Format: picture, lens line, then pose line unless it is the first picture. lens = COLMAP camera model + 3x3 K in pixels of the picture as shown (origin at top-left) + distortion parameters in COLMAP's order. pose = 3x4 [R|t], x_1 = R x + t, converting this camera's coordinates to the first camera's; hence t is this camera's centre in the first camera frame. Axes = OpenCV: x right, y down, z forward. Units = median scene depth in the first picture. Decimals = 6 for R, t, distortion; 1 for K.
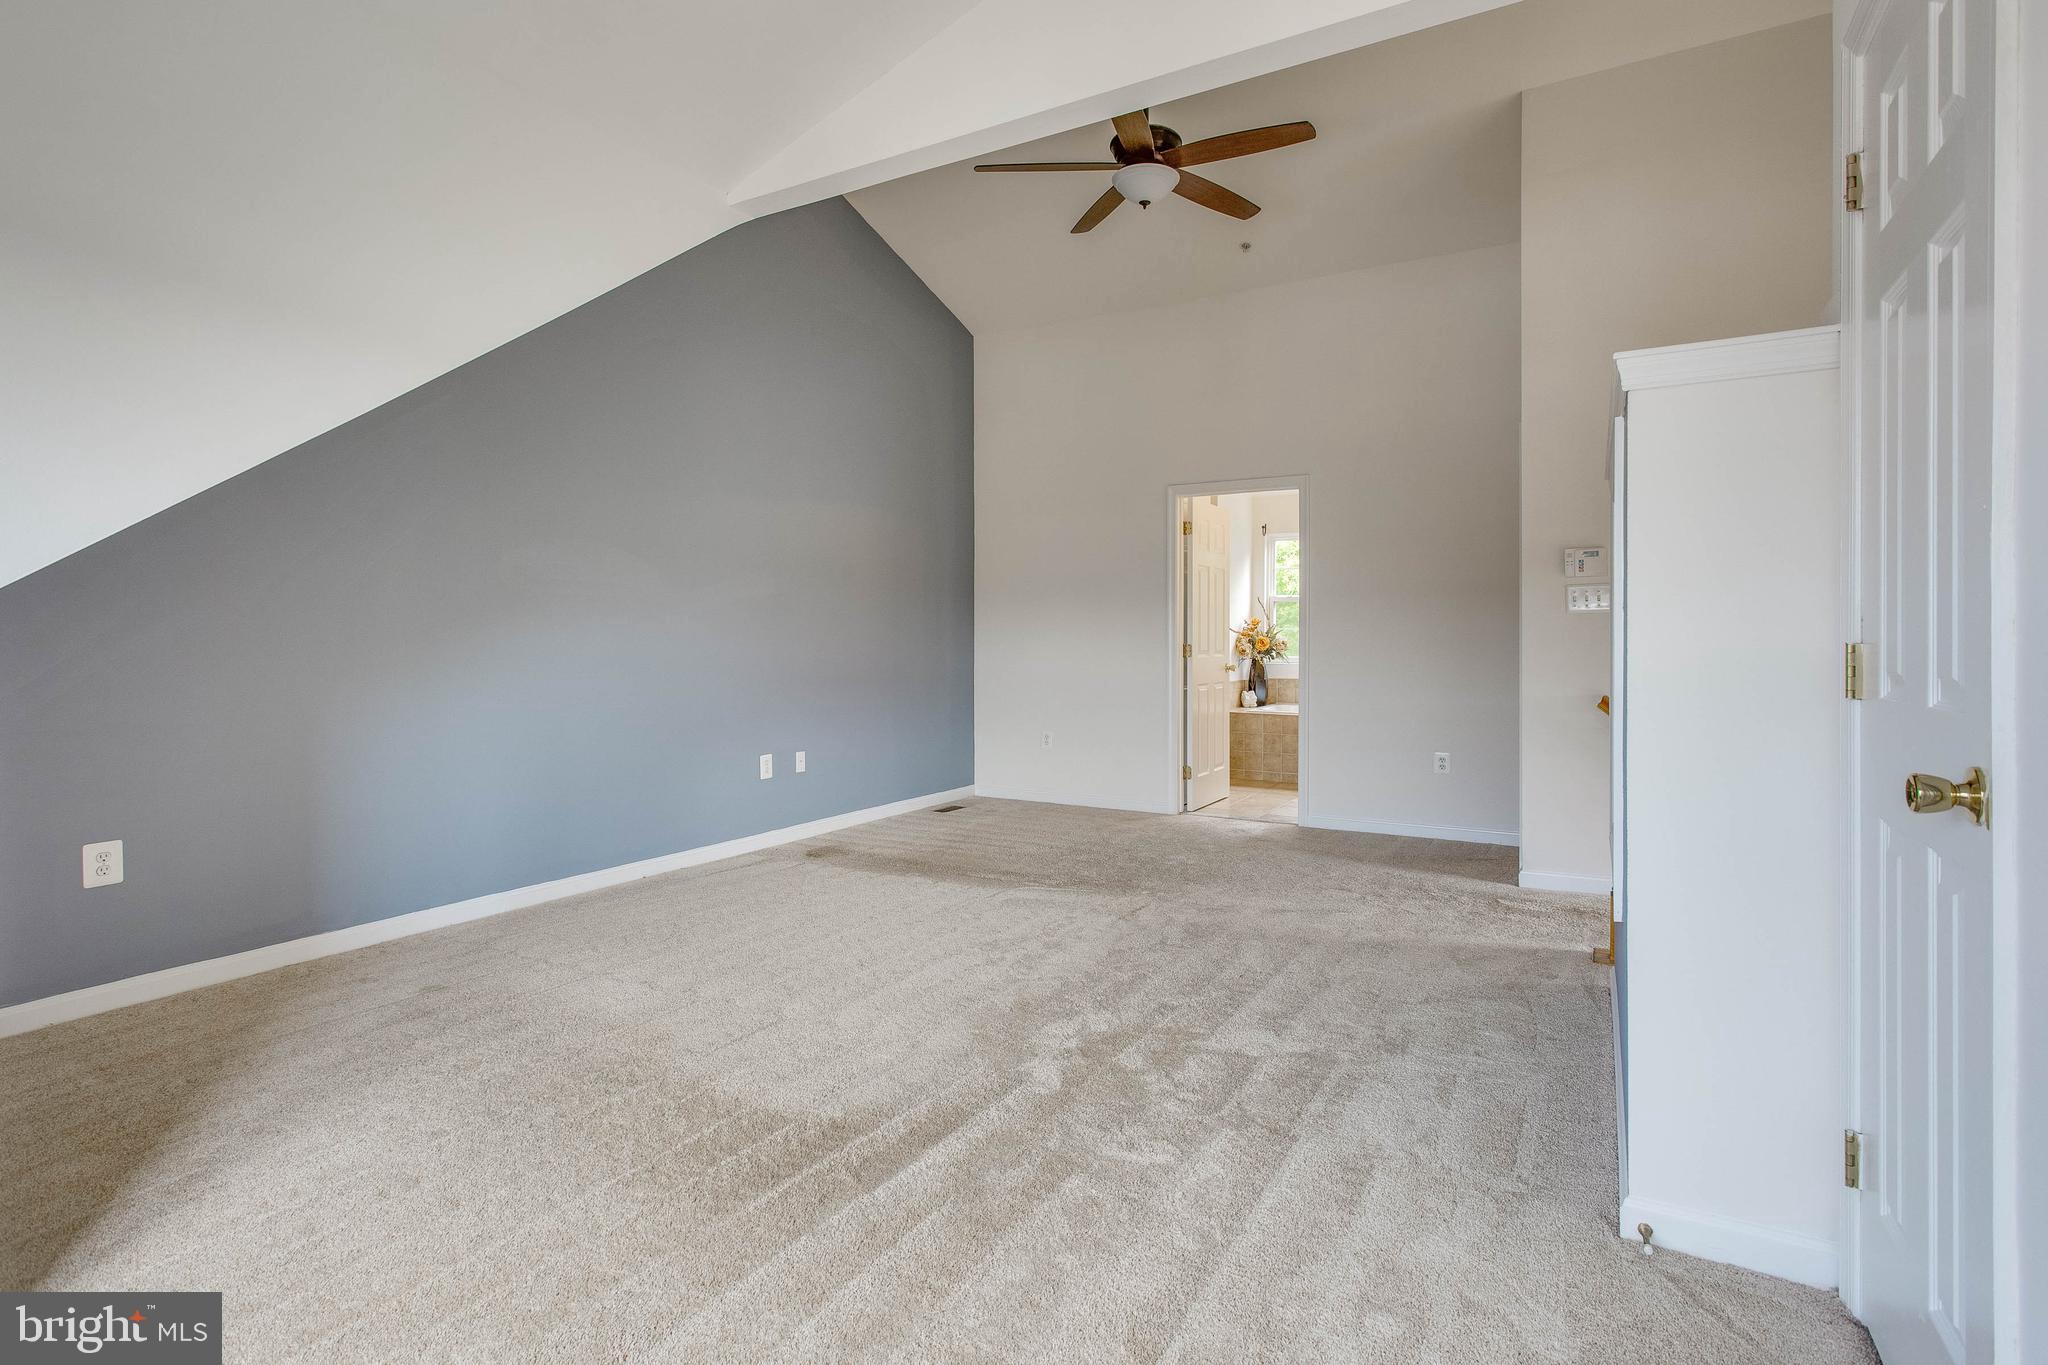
lens RADIAL K [[998.2, 0, 1024.9], [0, 998.2, 669.2], [0, 0, 1]] dist [0.004456, 0.001098]
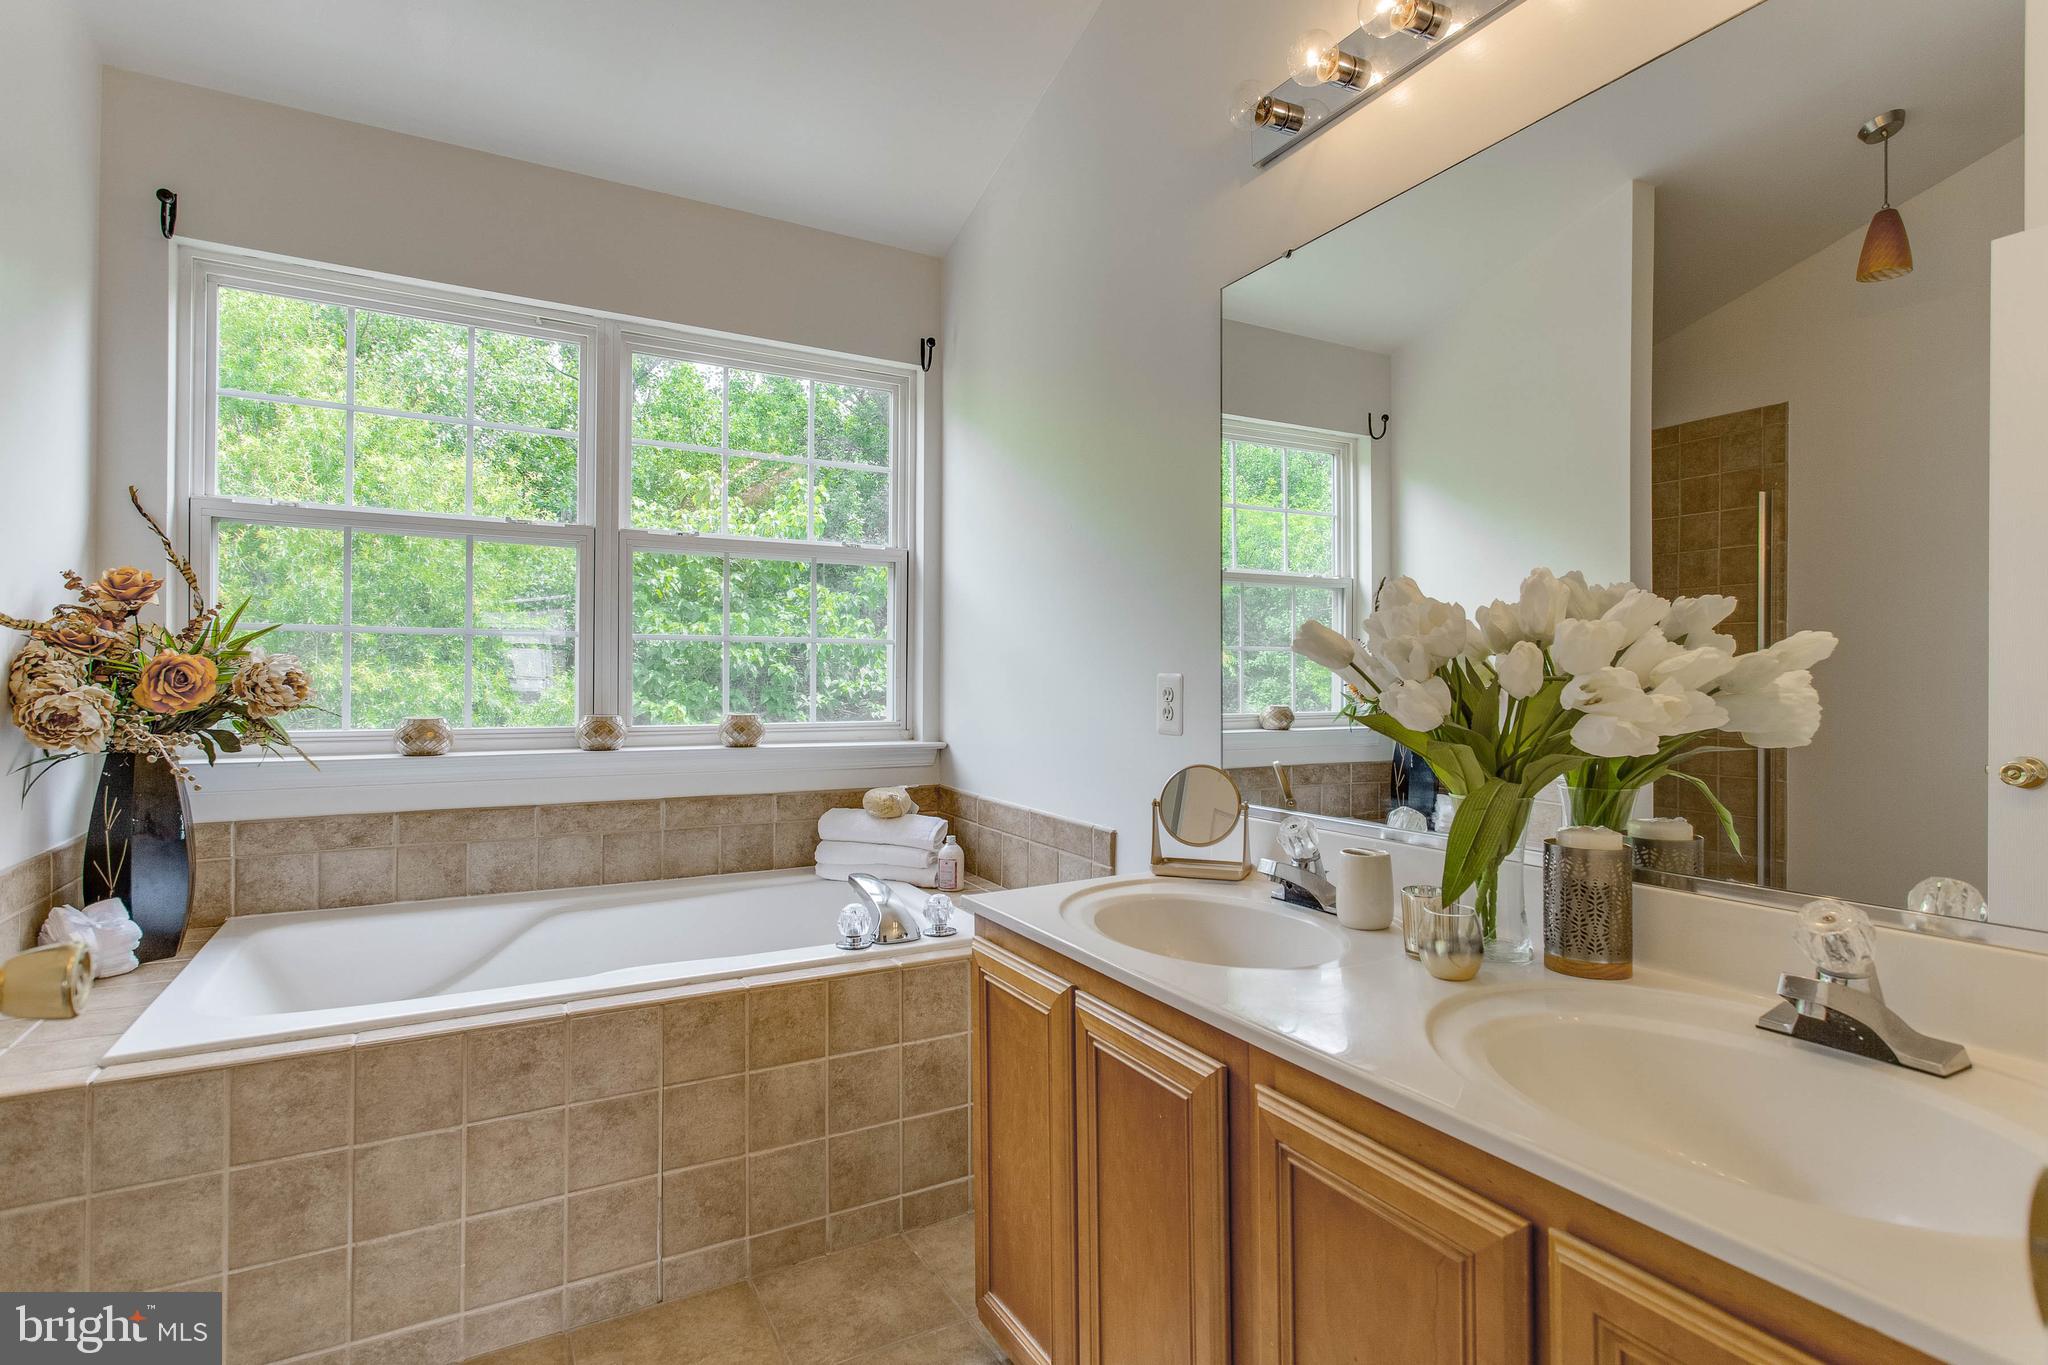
lens RADIAL K [[998.2, 0, 1020.2], [0, 998.2, 684.0], [0, 0, 1]] dist [0.004456, 0.001098]
pose [[0.542838, -0.005163, 0.839822, 0.152123], [0.006146, 0.999979, 0.002175, -0.024213], [-0.839815, 0.003981, 0.542858, 0.715089]]
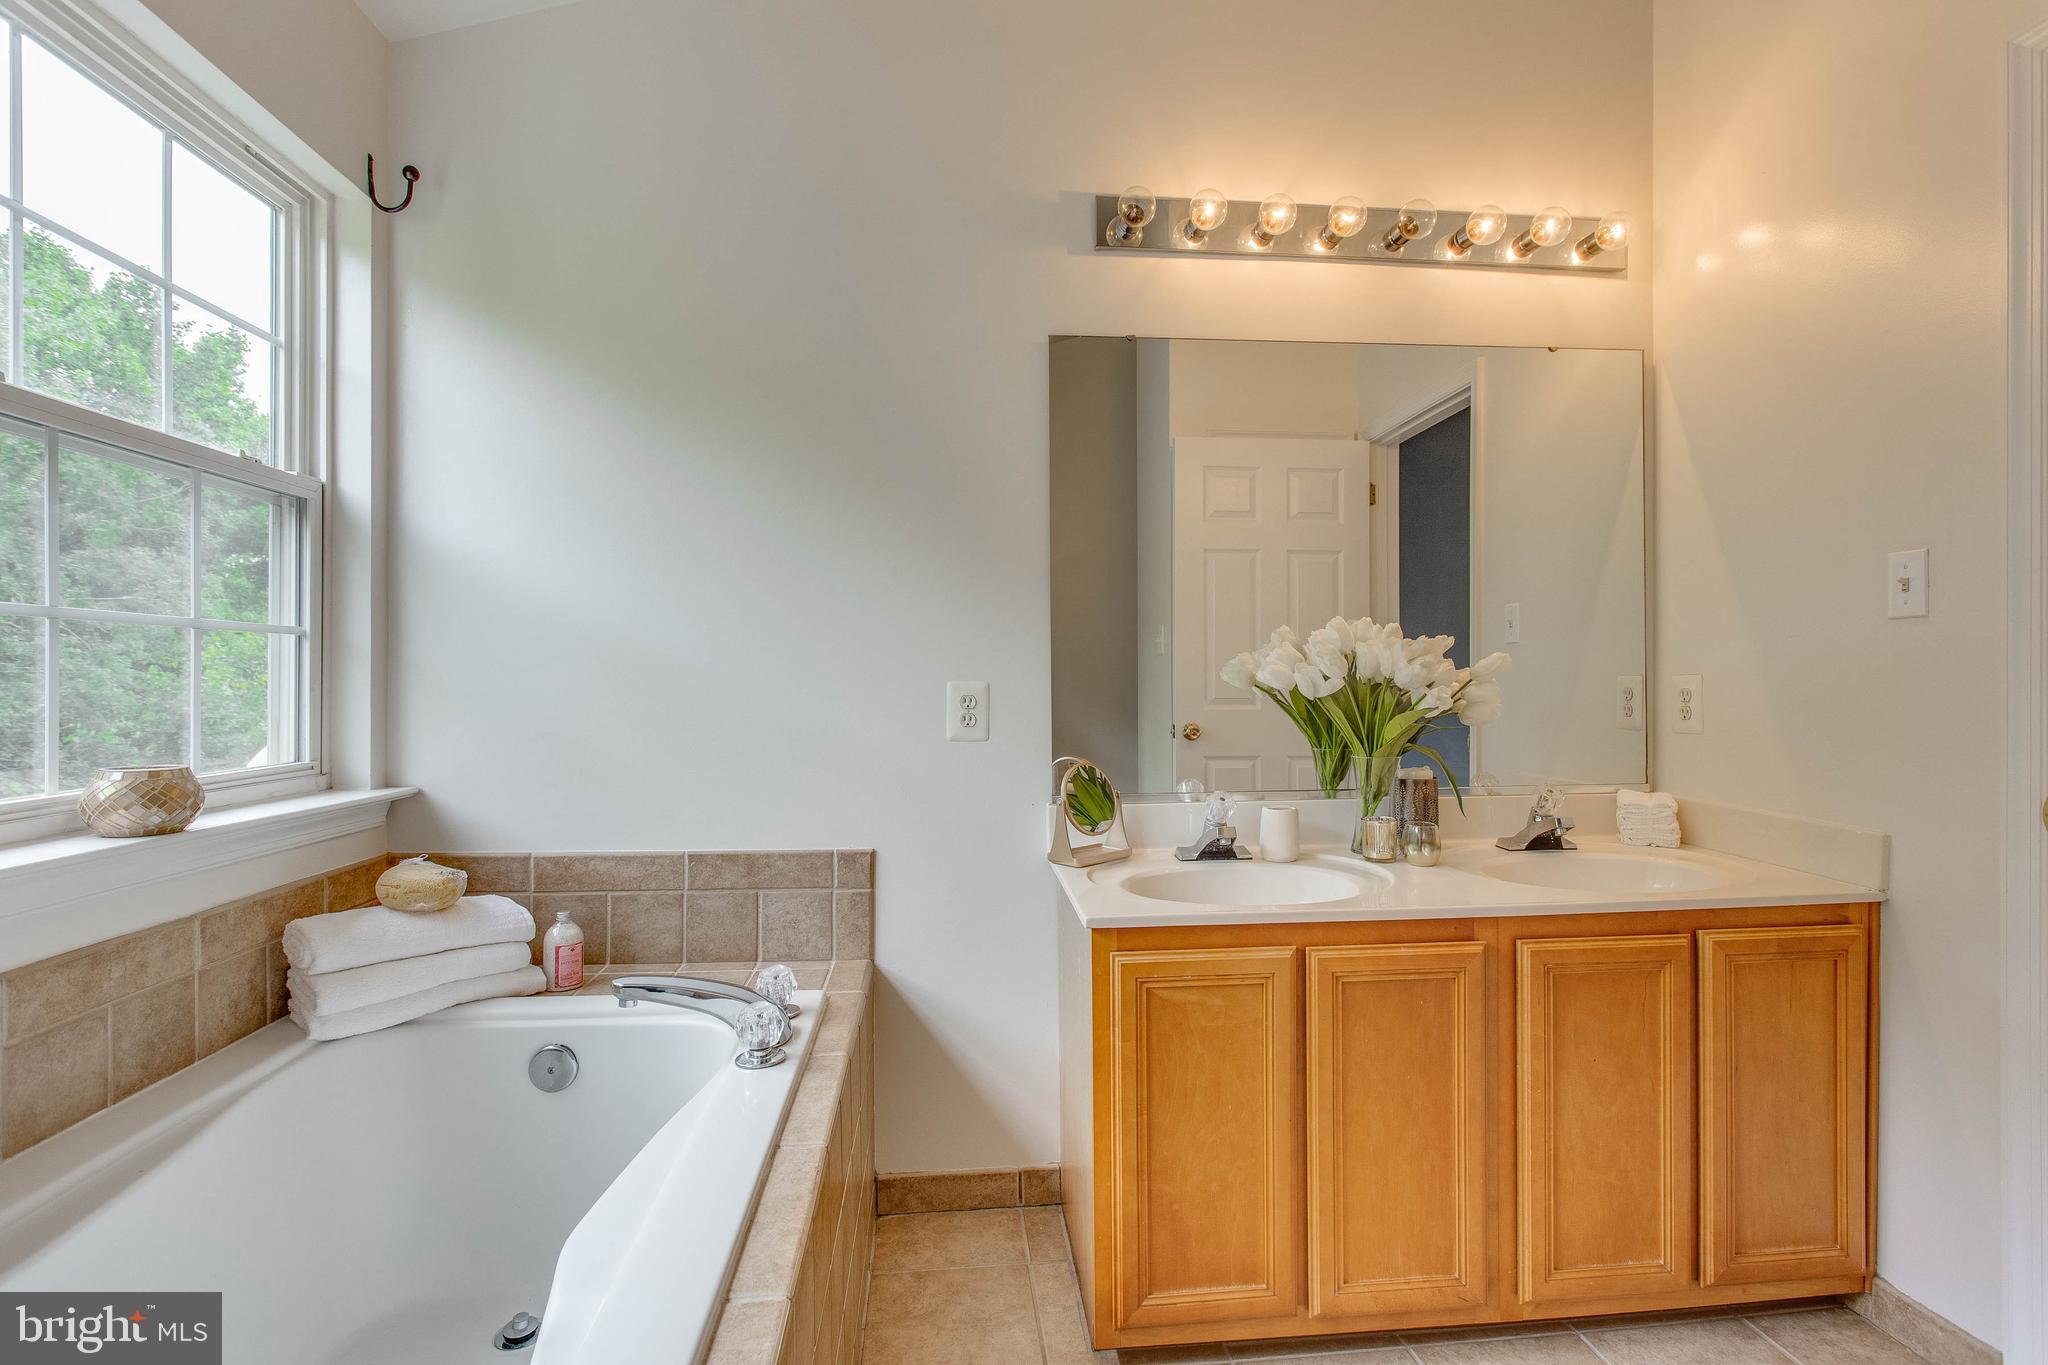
lens RADIAL K [[998.2, 0, 1019.8], [0, 998.2, 668.7], [0, 0, 1]] dist [0.004456, 0.001098]
pose [[-0.542735, 0.005812, 0.839884, 0.159003], [0.014559, 0.999891, 0.002489, -0.028885], [-0.839778, 0.013579, -0.542760, 0.914072]]
